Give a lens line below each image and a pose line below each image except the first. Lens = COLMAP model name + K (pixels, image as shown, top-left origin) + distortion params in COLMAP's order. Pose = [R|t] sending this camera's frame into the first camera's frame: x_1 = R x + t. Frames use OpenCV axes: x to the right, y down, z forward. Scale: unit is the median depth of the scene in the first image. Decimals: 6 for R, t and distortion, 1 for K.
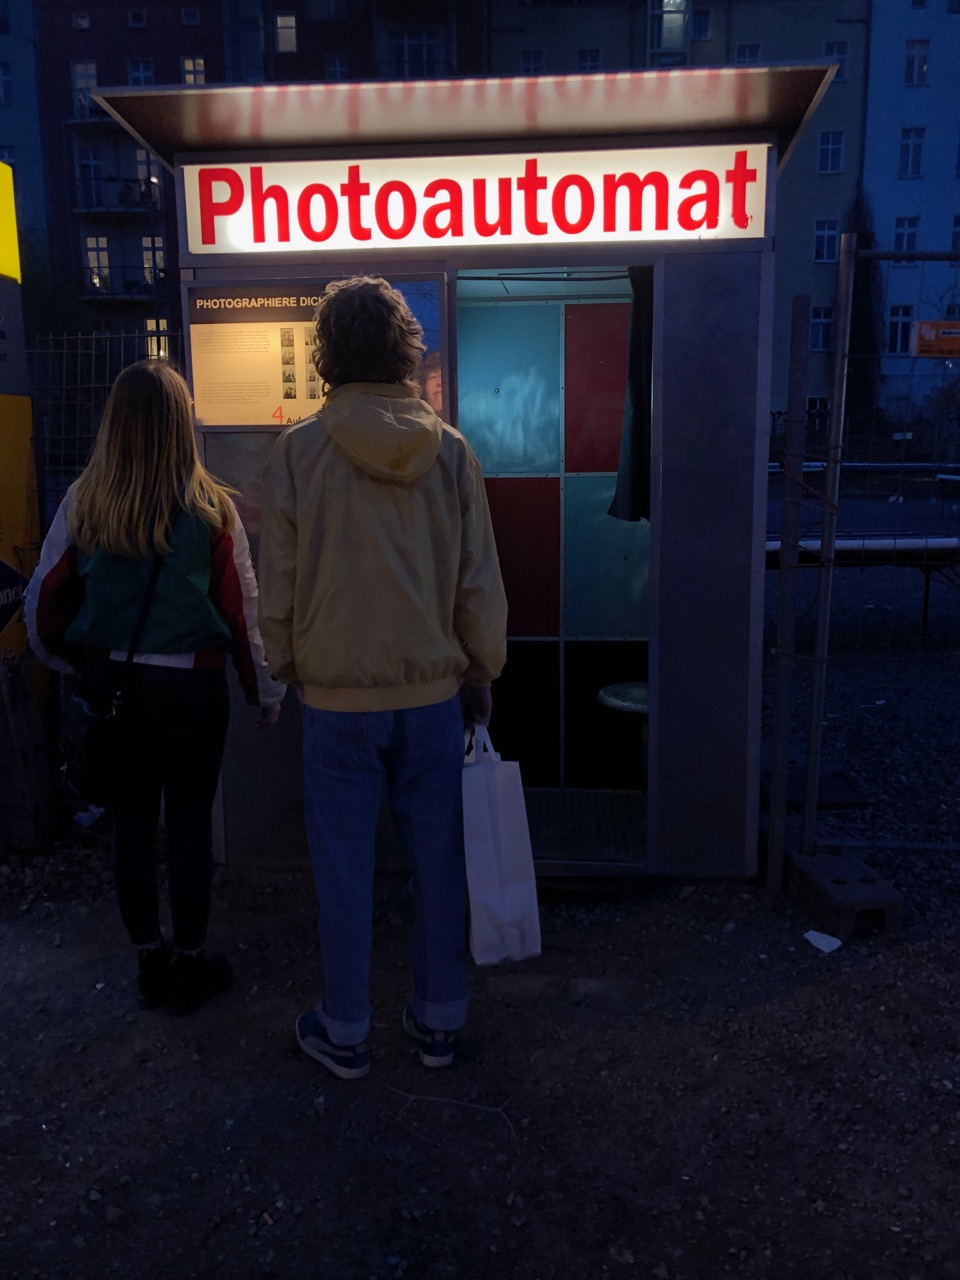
lens RADIAL K [[1060.0, 0, 480.1], [0, 1060.0, 630.5], [0, 0, 1]] dist [0.073883, -0.103492]
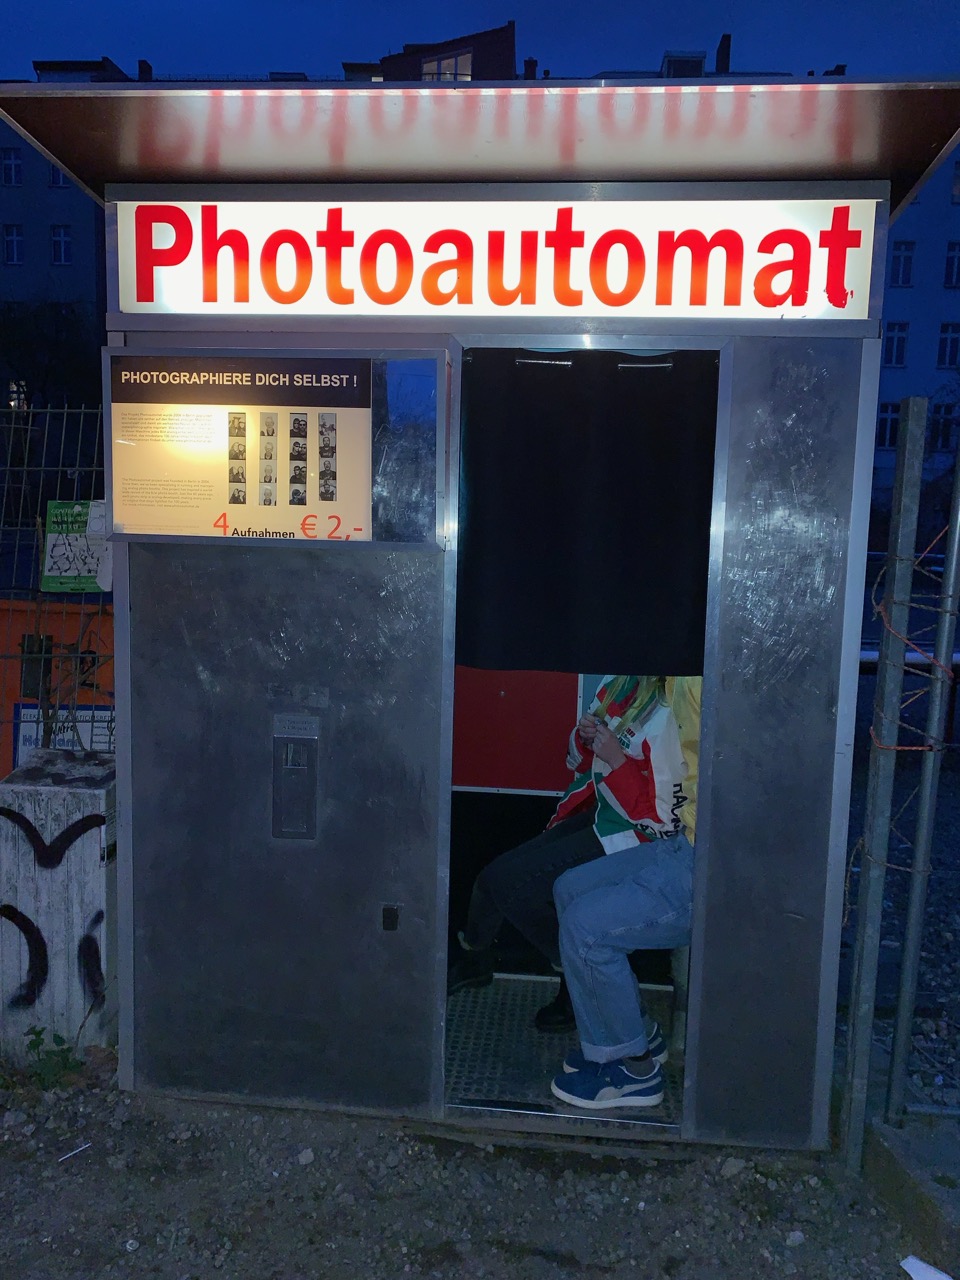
lens RADIAL K [[961.5, 0, 480.0], [0, 961.5, 640.0], [0, 0, 1]] dist [0.087044, -0.100127]
pose [[0.999146, 0.040848, -0.006208, 0.003706], [-0.041079, 0.998216, -0.043325, -0.096656], [0.004427, 0.043543, 0.999042, 0.309893]]
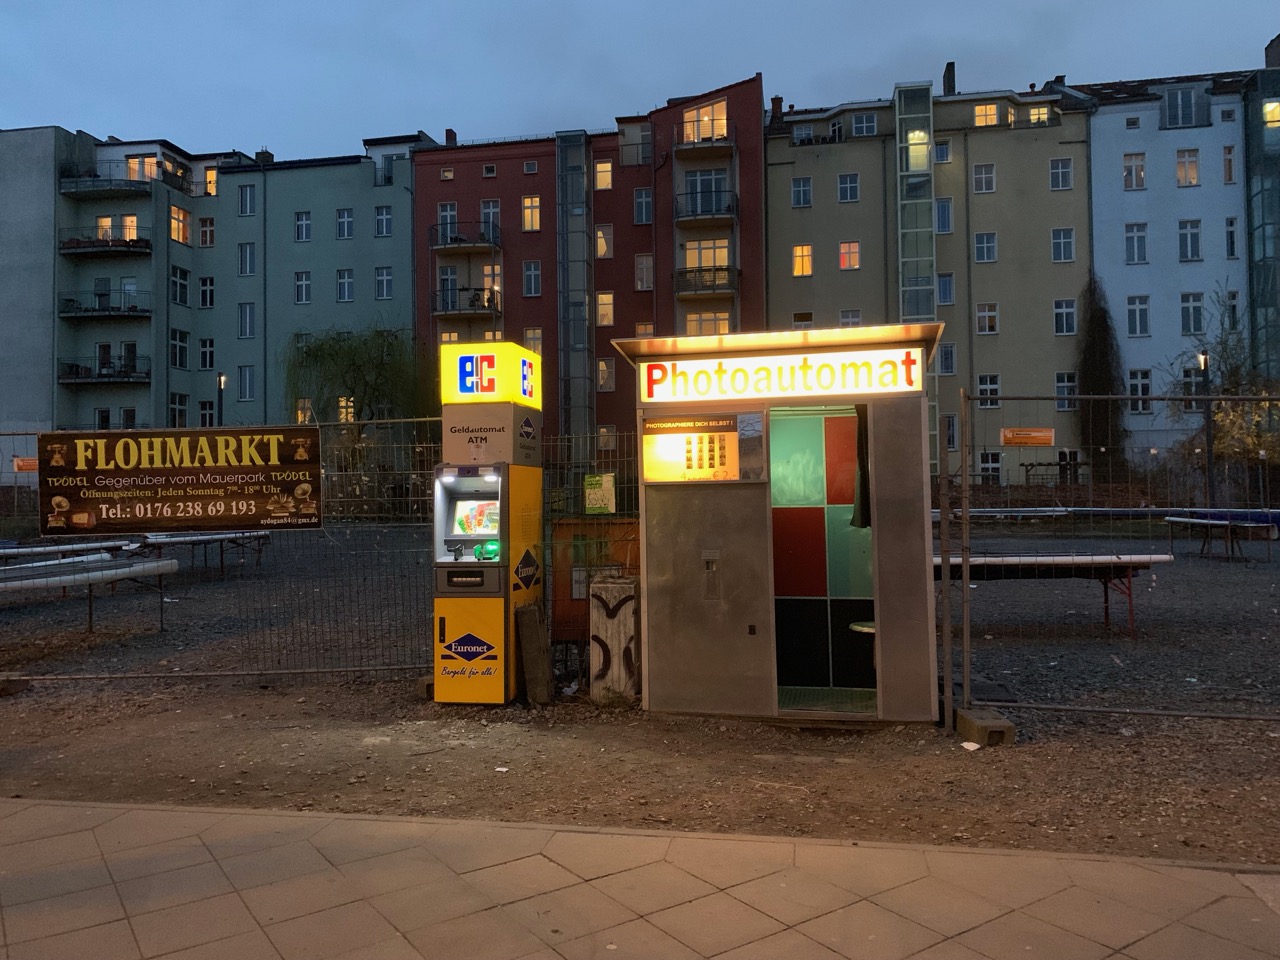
lens RADIAL K [[961.5, 0, 639.9], [0, 961.5, 467.5], [0, 0, 1]] dist [0.087044, -0.100127]
pose [[0.992435, -0.010492, -0.122324, -0.044623], [-0.014048, 0.980094, -0.198037, 0.151107], [0.121967, 0.198258, 0.972532, -0.828913]]
